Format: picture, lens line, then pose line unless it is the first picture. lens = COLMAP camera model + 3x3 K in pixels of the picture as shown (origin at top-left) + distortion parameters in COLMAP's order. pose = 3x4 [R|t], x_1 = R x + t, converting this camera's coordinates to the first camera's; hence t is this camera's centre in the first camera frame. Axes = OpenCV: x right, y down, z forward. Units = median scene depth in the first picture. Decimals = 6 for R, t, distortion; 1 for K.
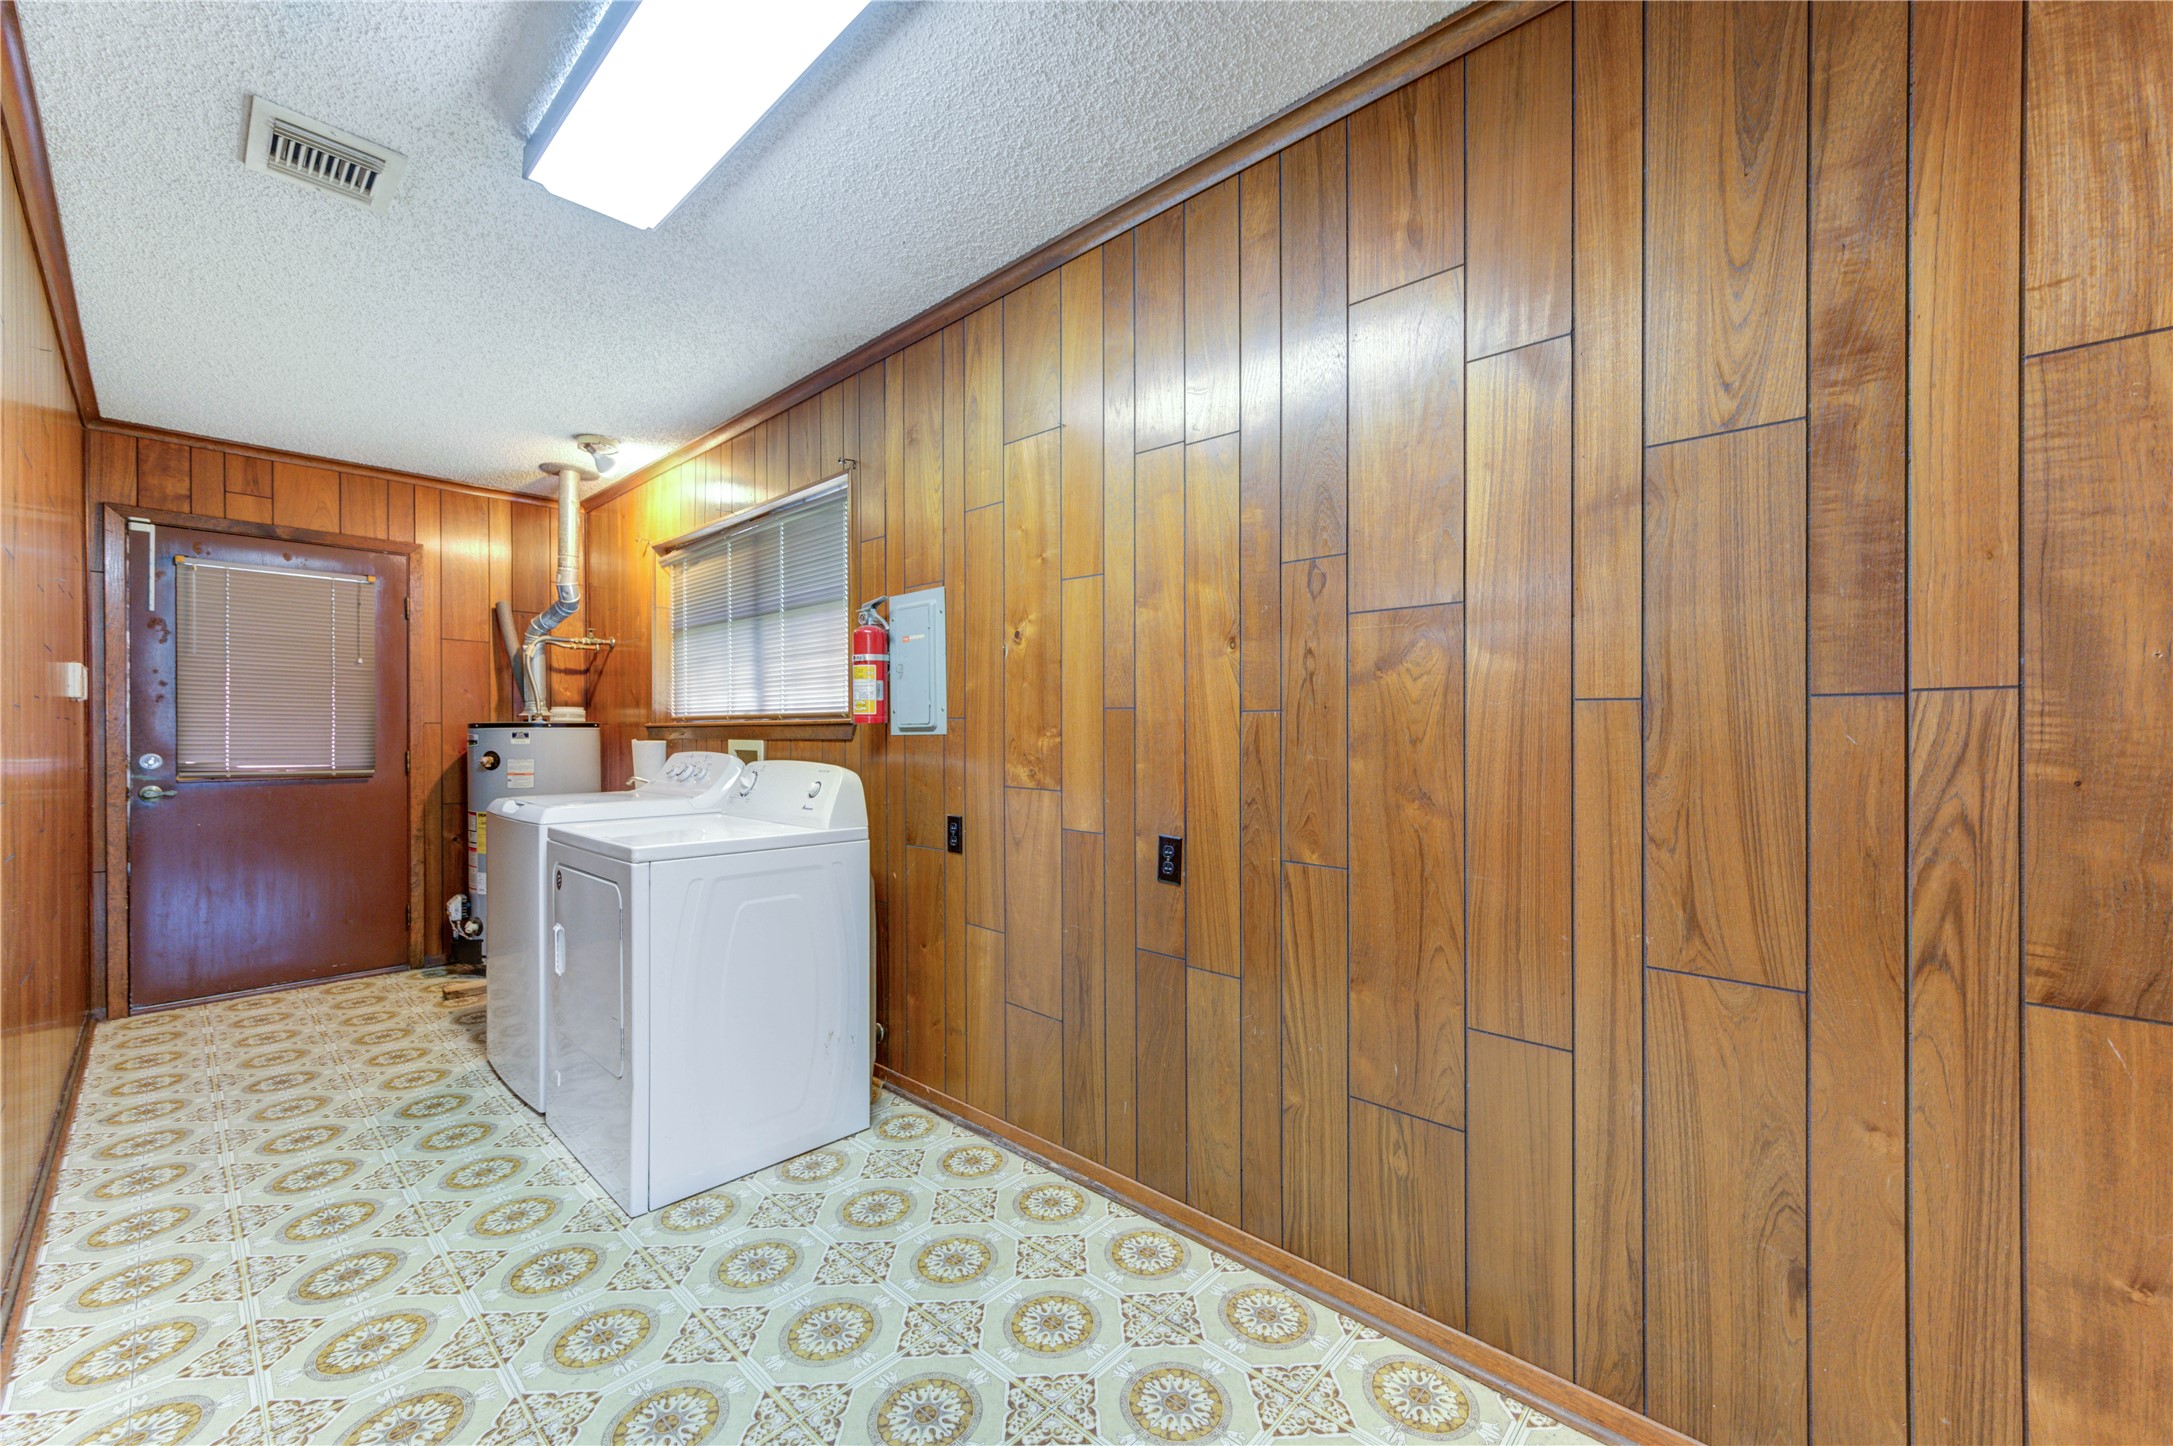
lens RADIAL K [[847.1, 0, 1092.3], [0, 847.1, 734.2], [0, 0, 1]] dist [0.001810, -0.000197]
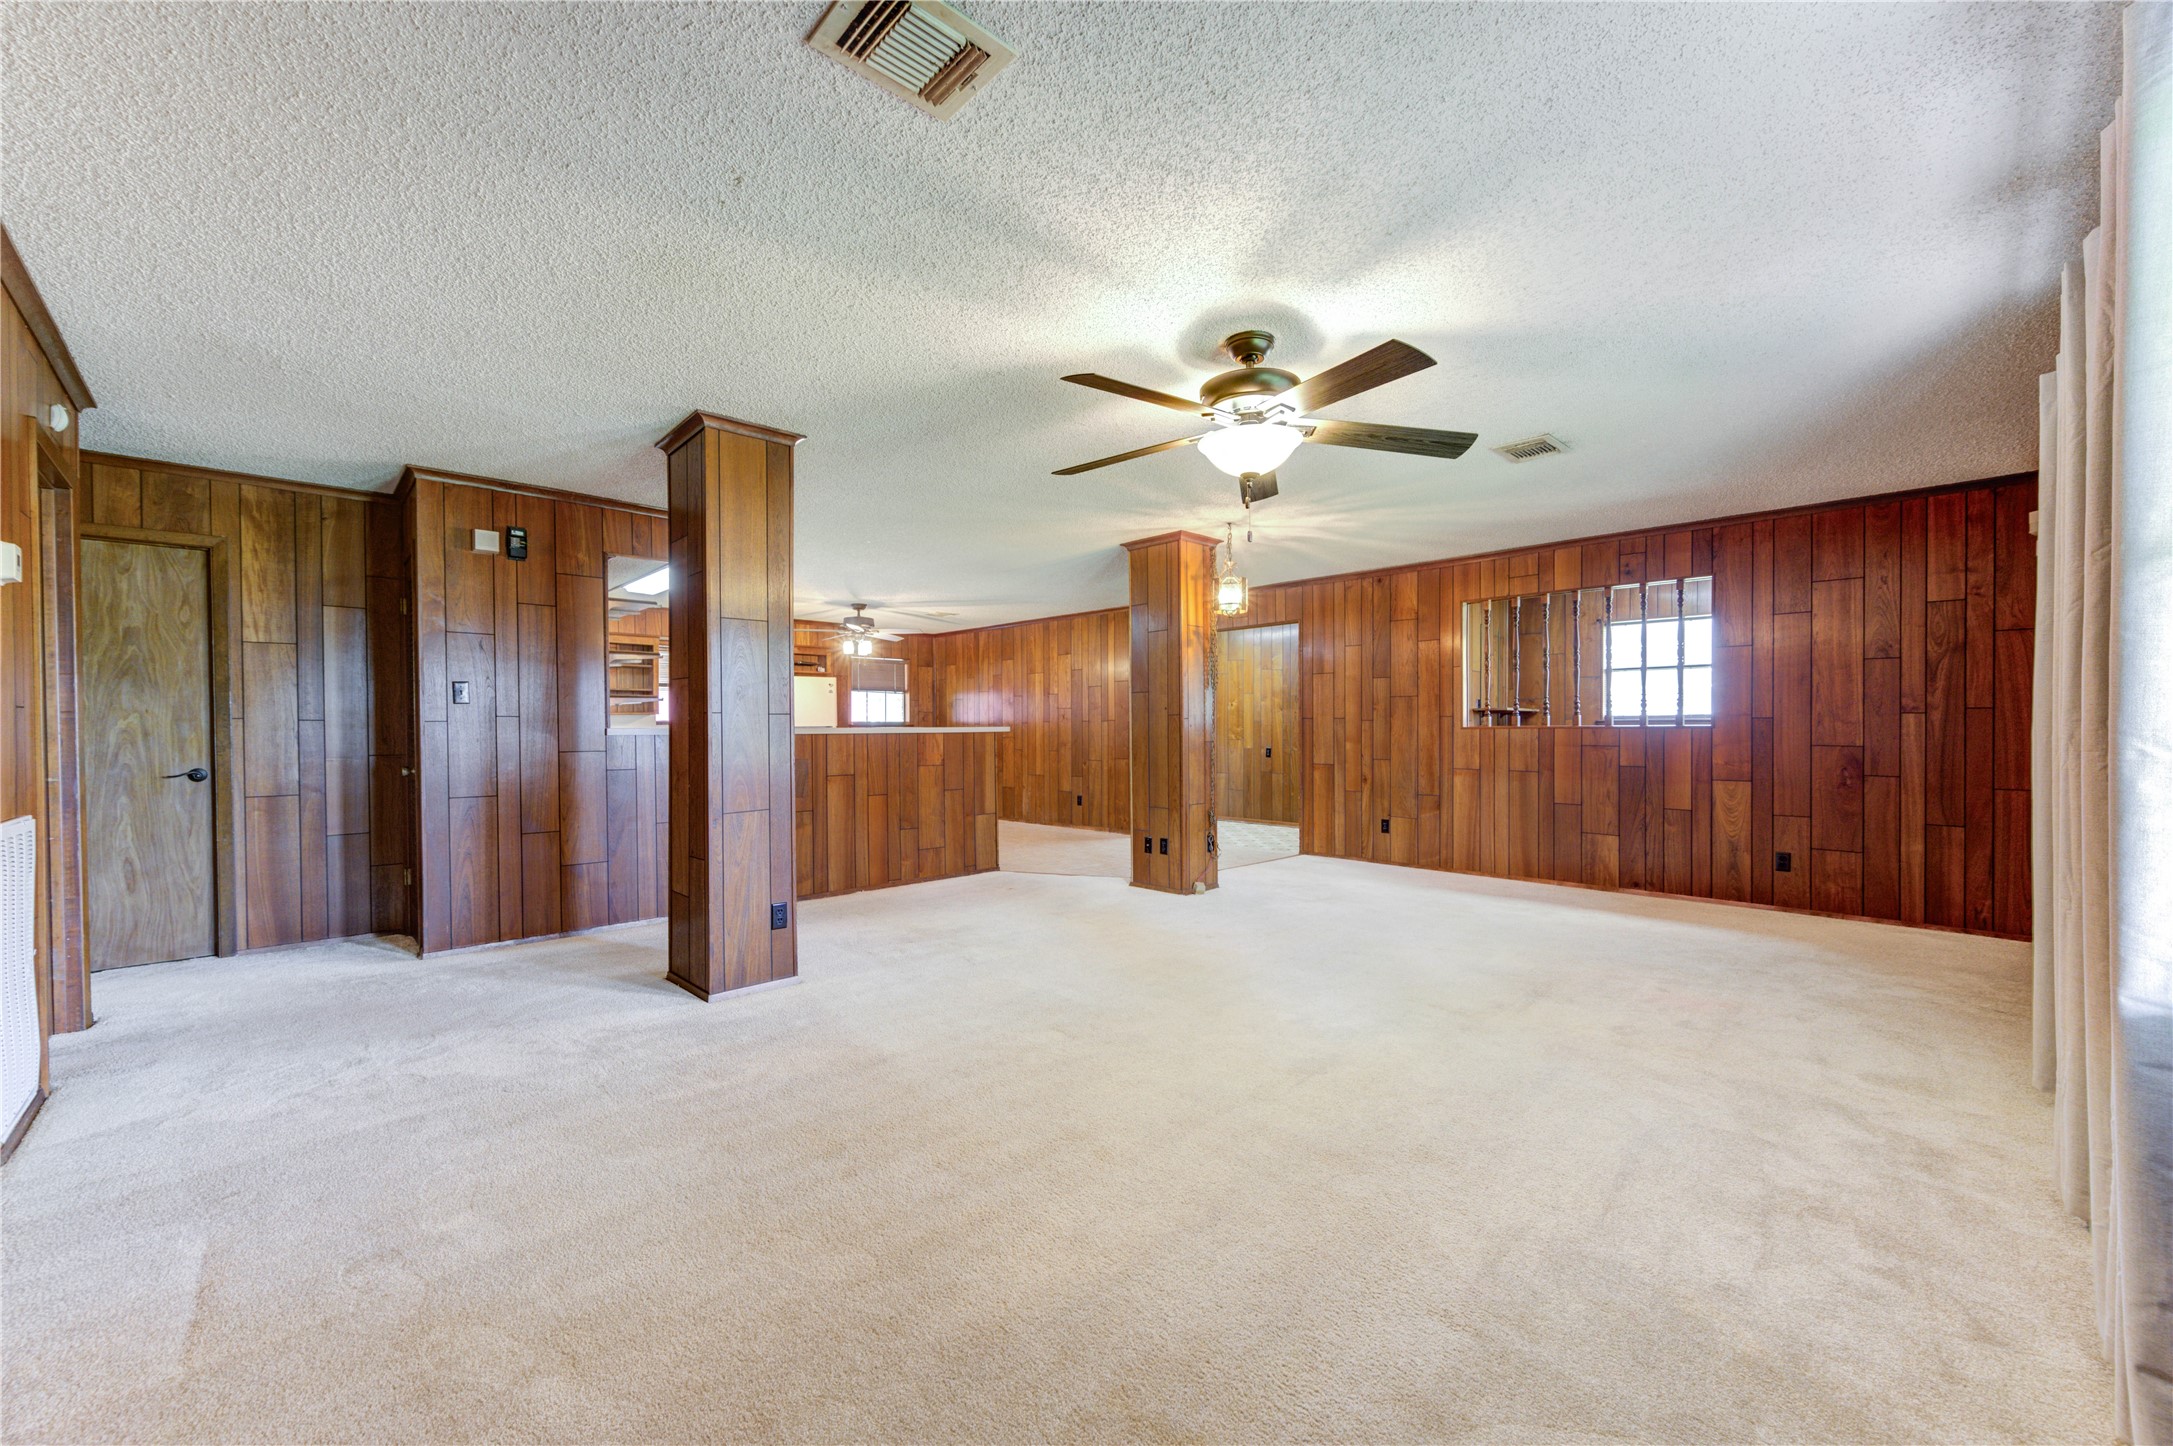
lens RADIAL K [[844.9, 0, 1094.9], [0, 844.9, 732.5], [0, 0, 1]] dist [0.007482, -0.003061]
pose [[0.998134, 0.000205, -0.061055, -0.648982], [0.000135, 0.999984, 0.005570, 0.002686], [0.061055, -0.005568, 0.998119, -4.180696]]
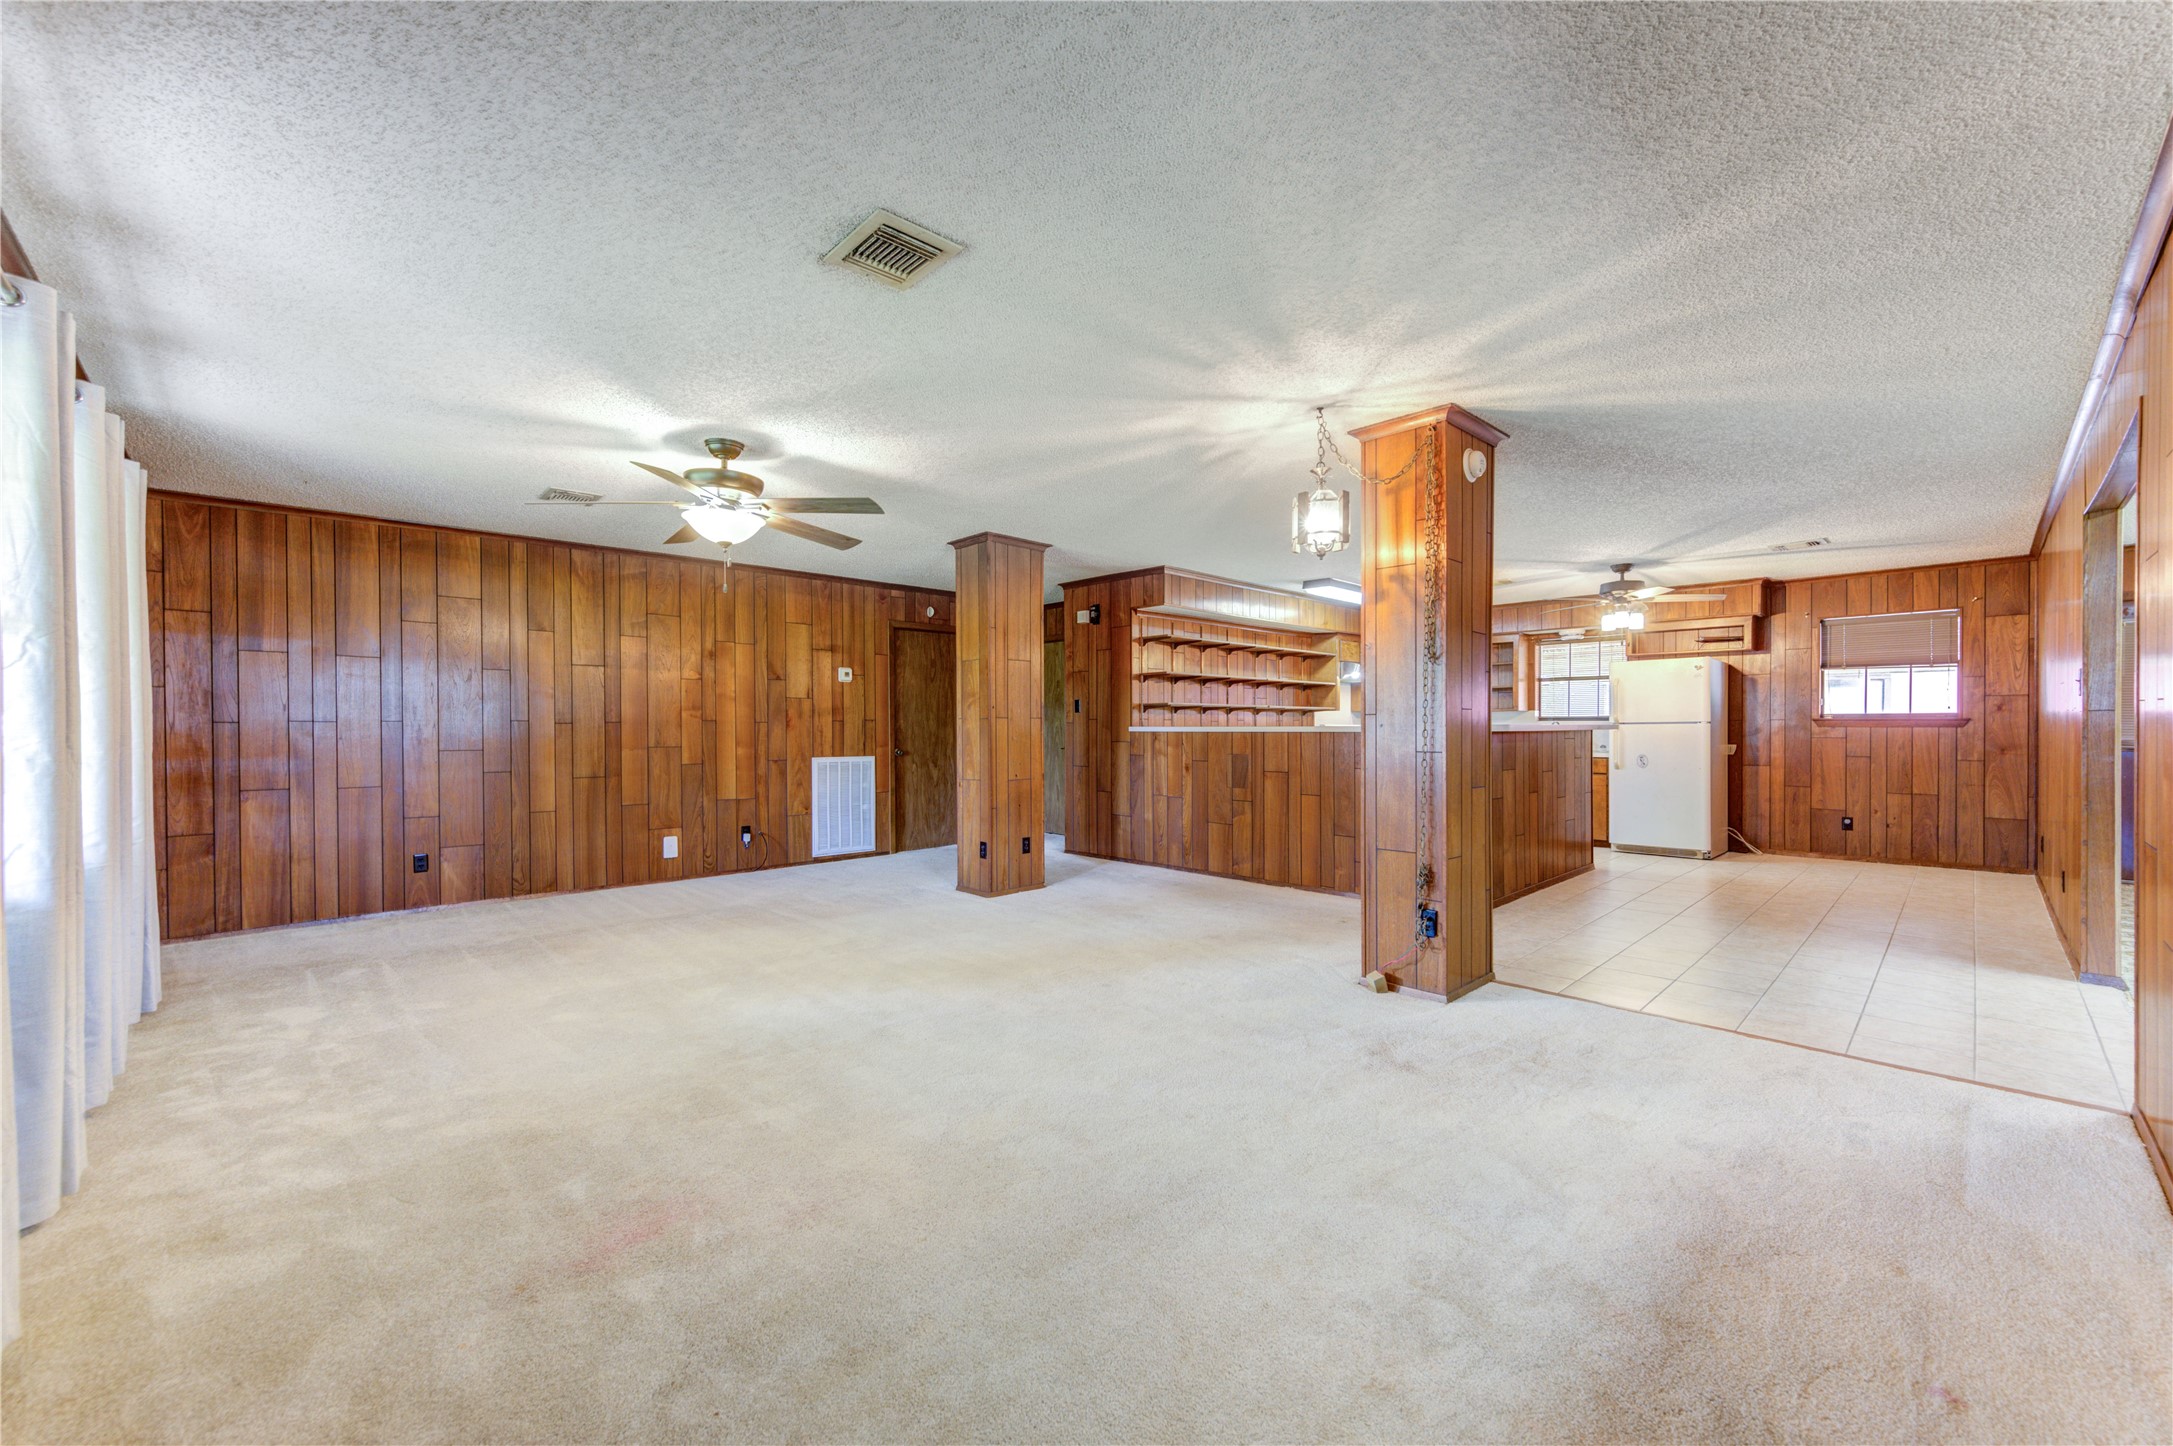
lens RADIAL K [[847.1, 0, 1092.3], [0, 847.1, 734.2], [0, 0, 1]] dist [0.001810, -0.000197]
pose [[-0.065065, 0.014158, -0.997781, 1.431188], [0.002695, 0.999898, 0.014012, -0.013990], [0.997877, -0.001777, -0.065097, -1.744533]]
